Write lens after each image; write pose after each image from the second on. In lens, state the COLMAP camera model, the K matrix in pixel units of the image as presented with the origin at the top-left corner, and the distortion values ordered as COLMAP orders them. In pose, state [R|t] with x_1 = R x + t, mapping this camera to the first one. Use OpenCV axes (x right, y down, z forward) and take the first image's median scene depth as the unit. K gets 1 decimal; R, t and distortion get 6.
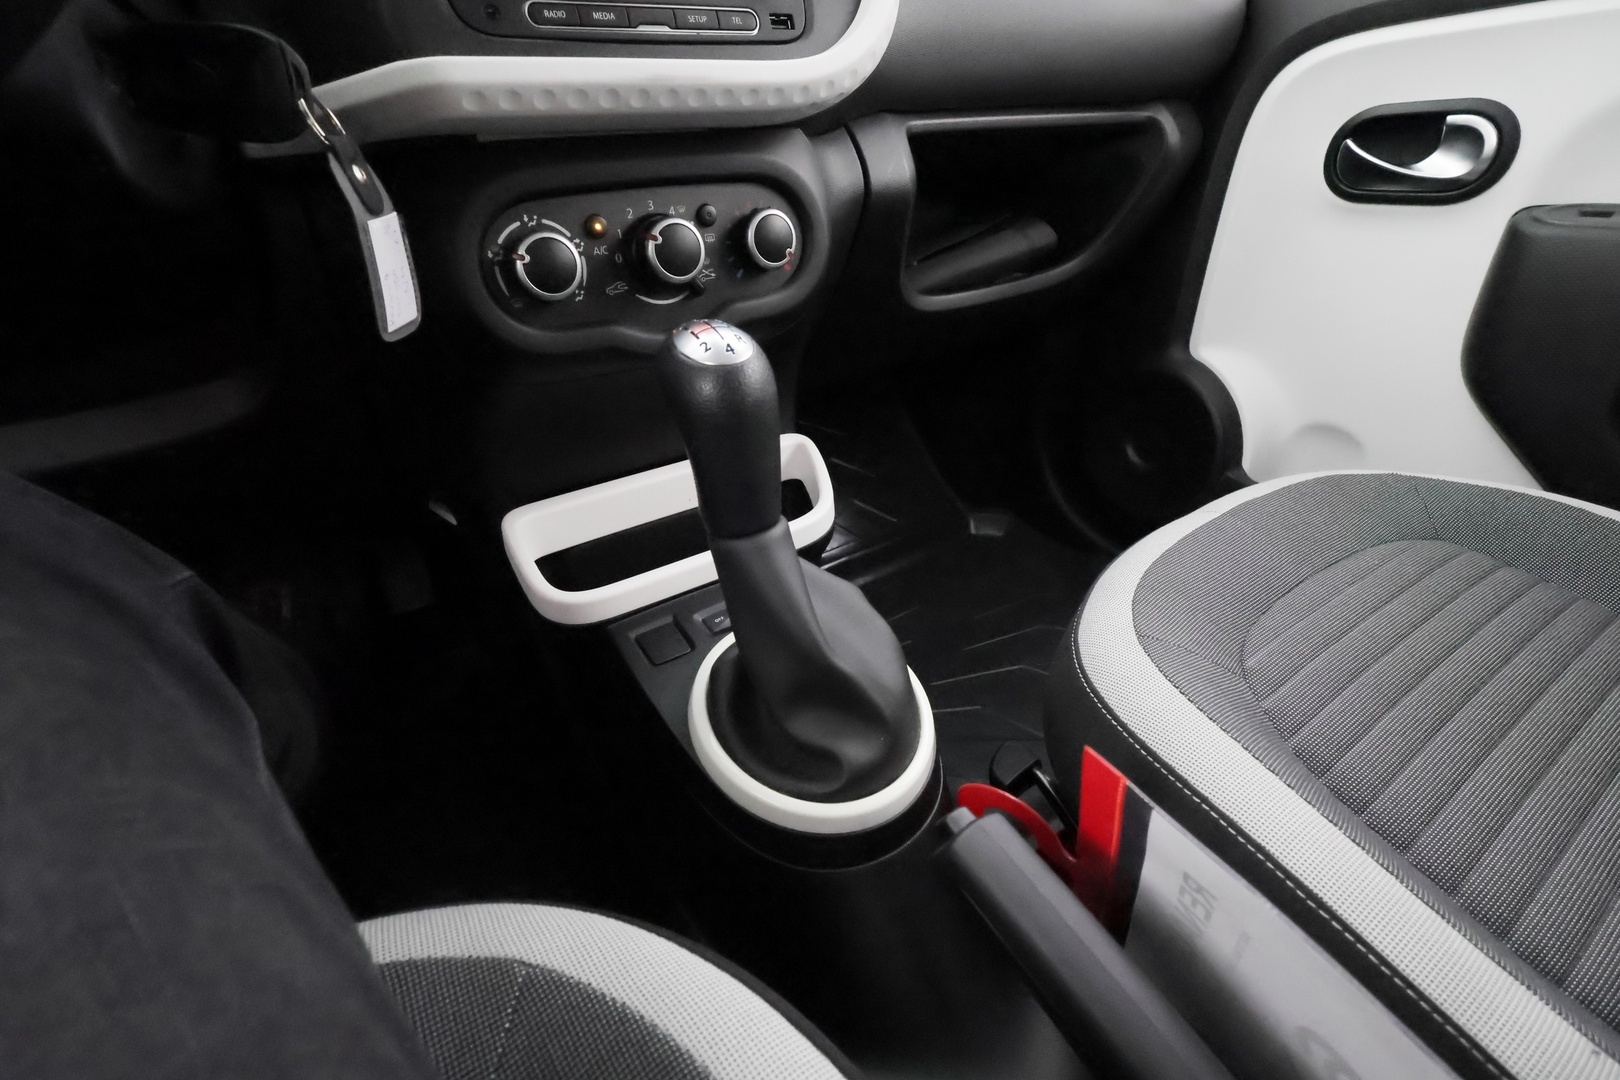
lens RADIAL K [[750.3, 0, 814.9], [0, 750.3, 544.3], [0, 0, 1]] dist [-0.004313, 0.000813]
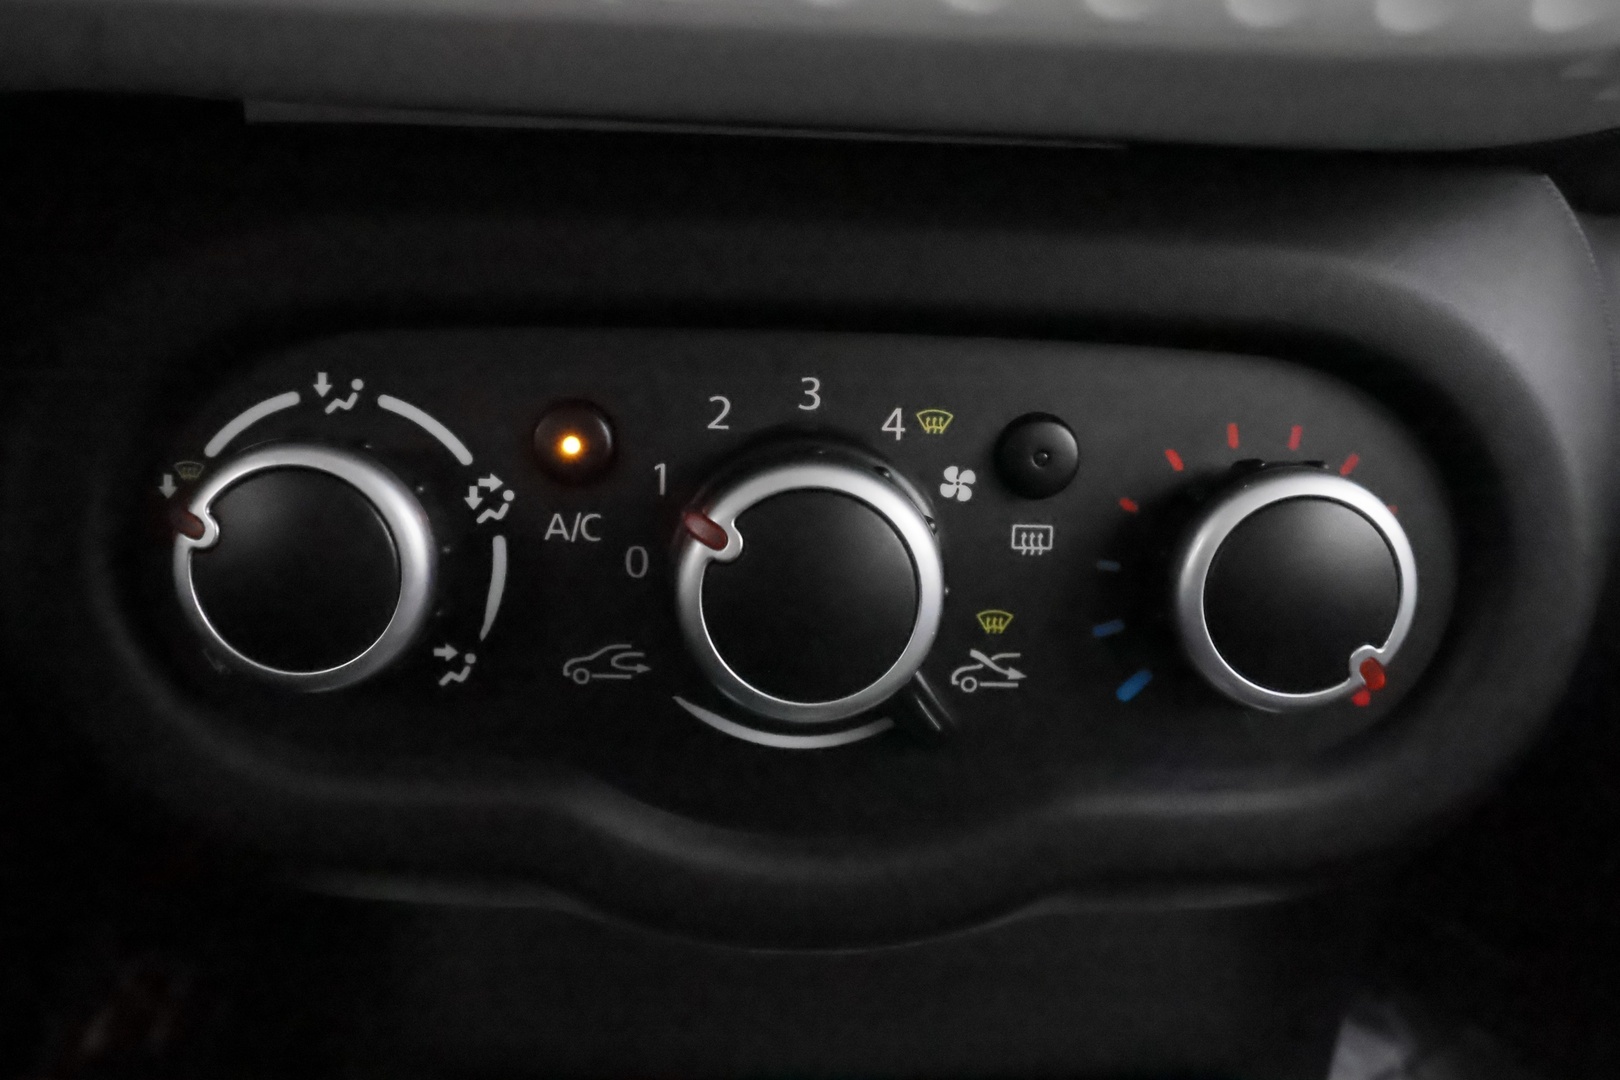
lens RADIAL K [[1222.8, 0, 808.2], [0, 1222.8, 546.2], [0, 0, 1]] dist [-0.003633, -0.001788]
pose [[0.839959, 0.209530, -0.500565, 0.001747], [-0.317587, 0.937781, -0.140374, -0.358646], [0.440008, 0.276881, 0.854242, 0.683452]]
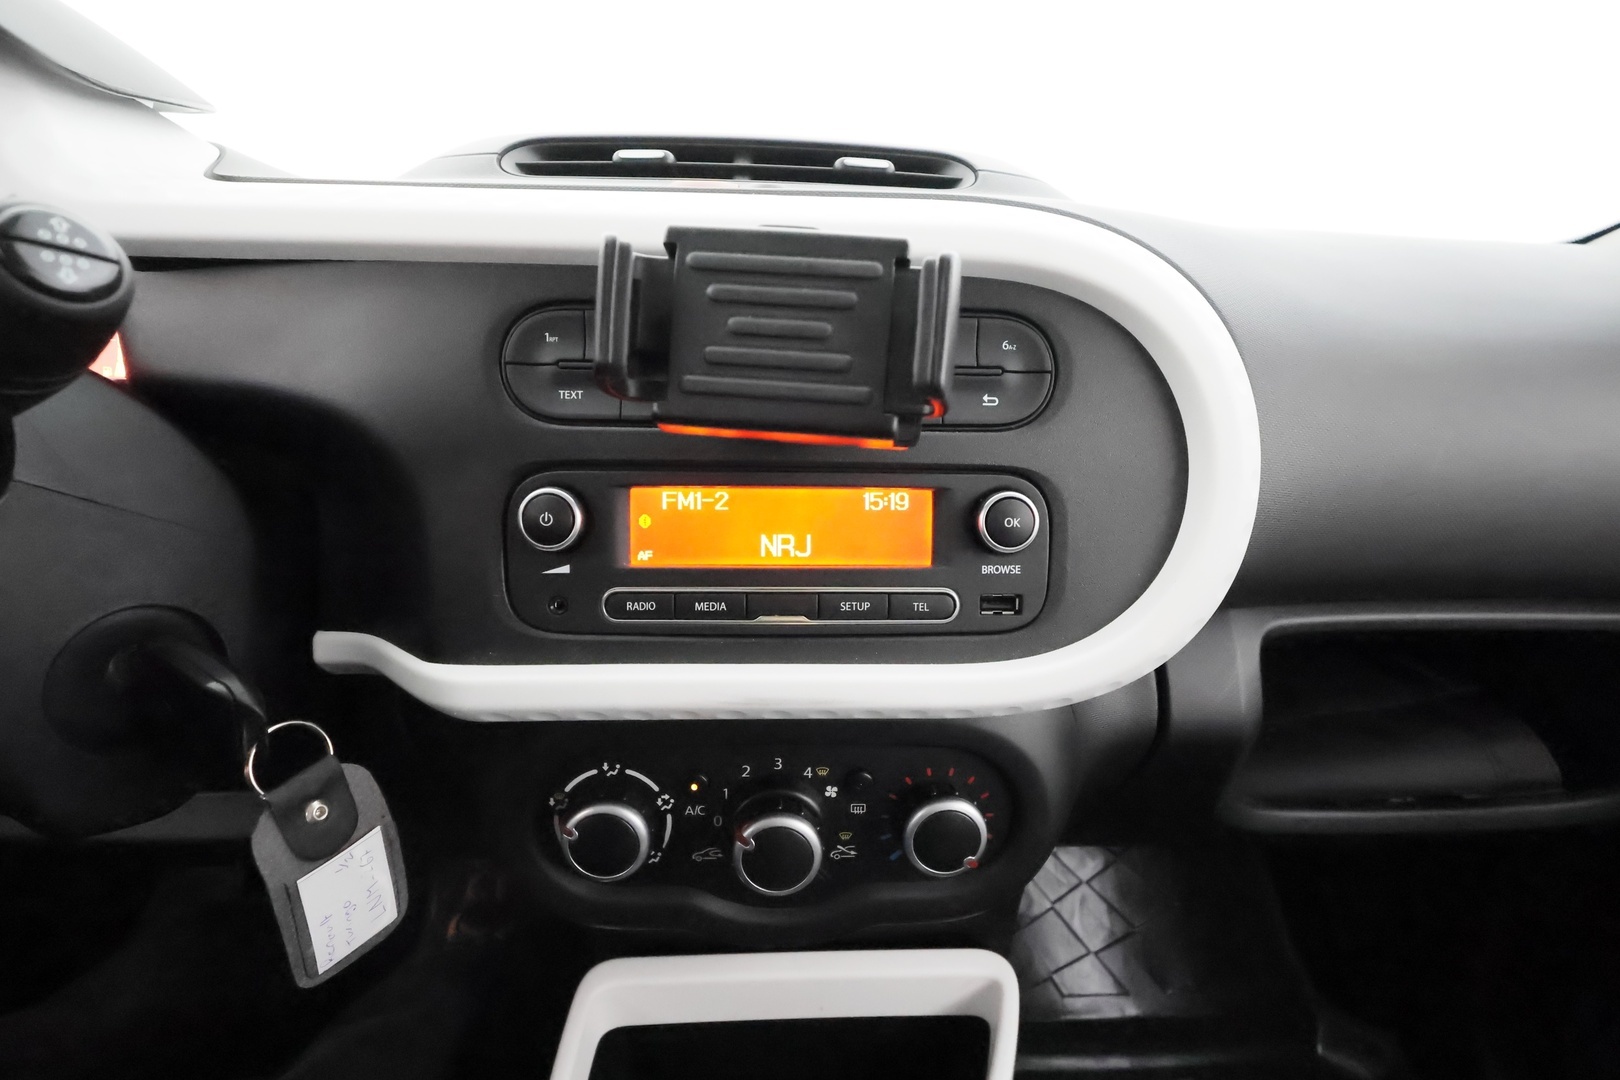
lens RADIAL K [[750.3, 0, 812.8], [0, 750.3, 545.1], [0, 0, 1]] dist [-0.004313, 0.000813]
pose [[0.848593, 0.231516, -0.475699, 0.111150], [-0.303667, 0.949445, -0.079625, -0.632636], [0.433216, 0.212023, 0.875997, 0.345861]]
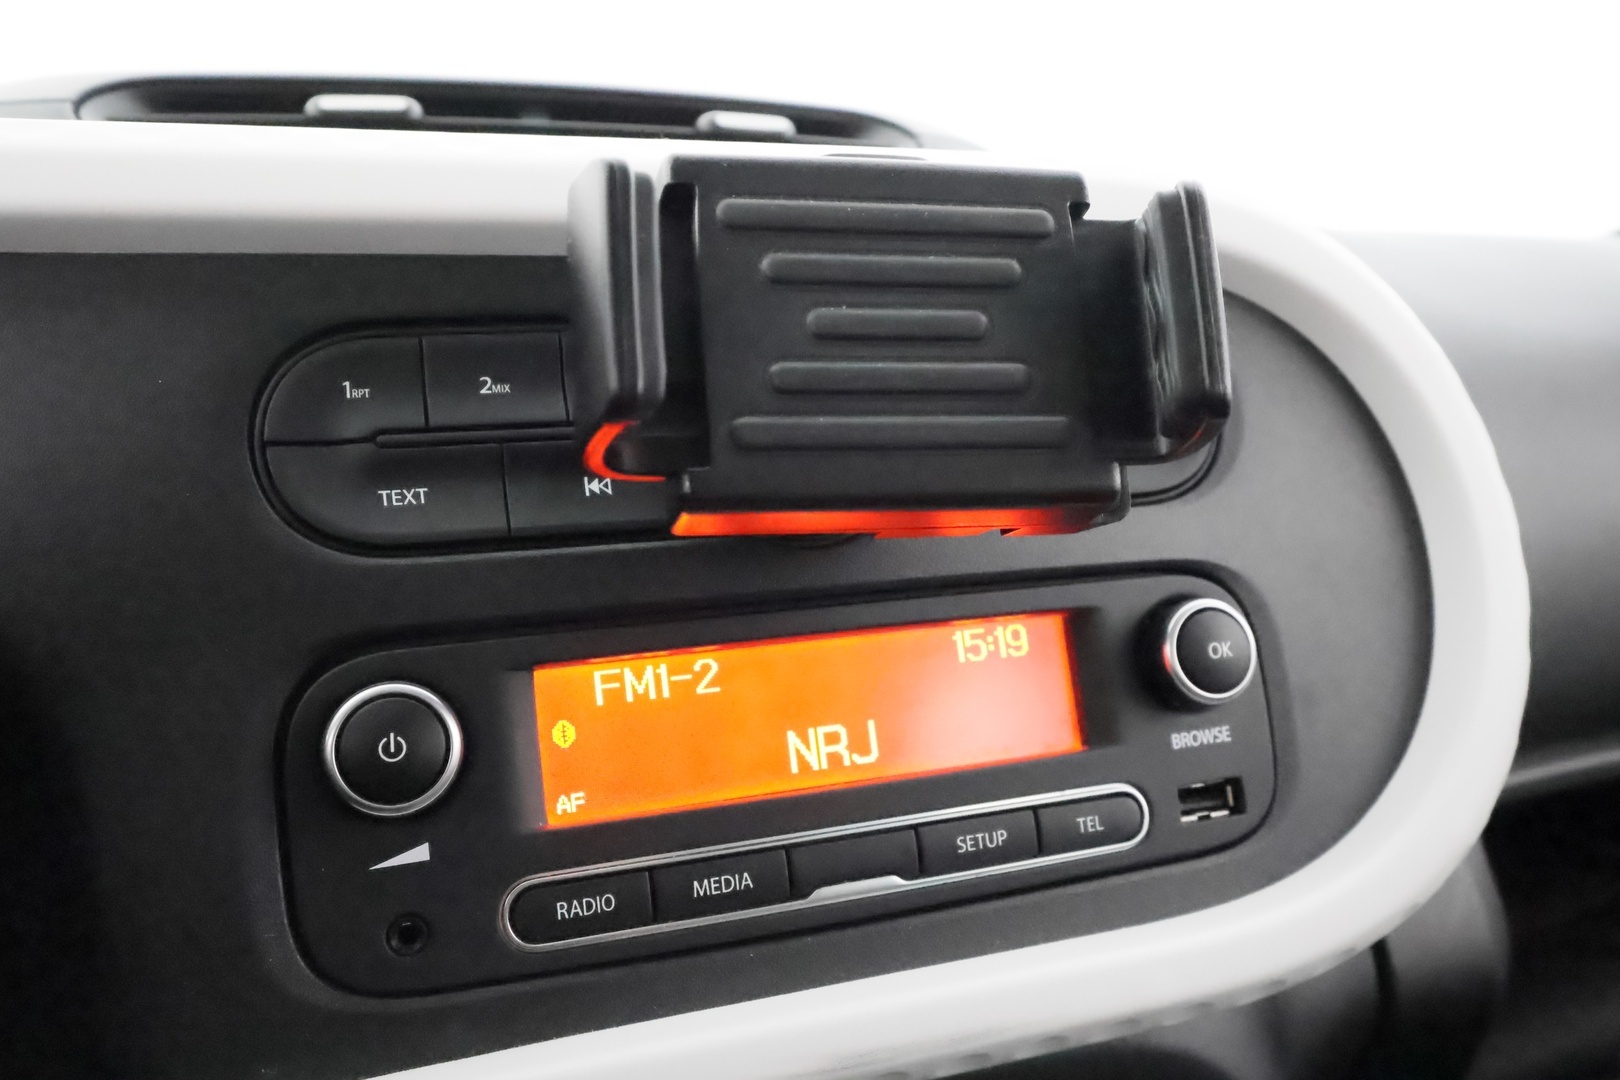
lens RADIAL K [[1283.7, 0, 811.7], [0, 1283.7, 540.0], [0, 0, 1]] dist [0.003466, -0.011057]
pose [[0.967658, 0.048275, -0.247604, -0.082483], [-0.132542, 0.932421, -0.336190, -0.567408], [0.214642, 0.358135, 0.908663, 0.335156]]
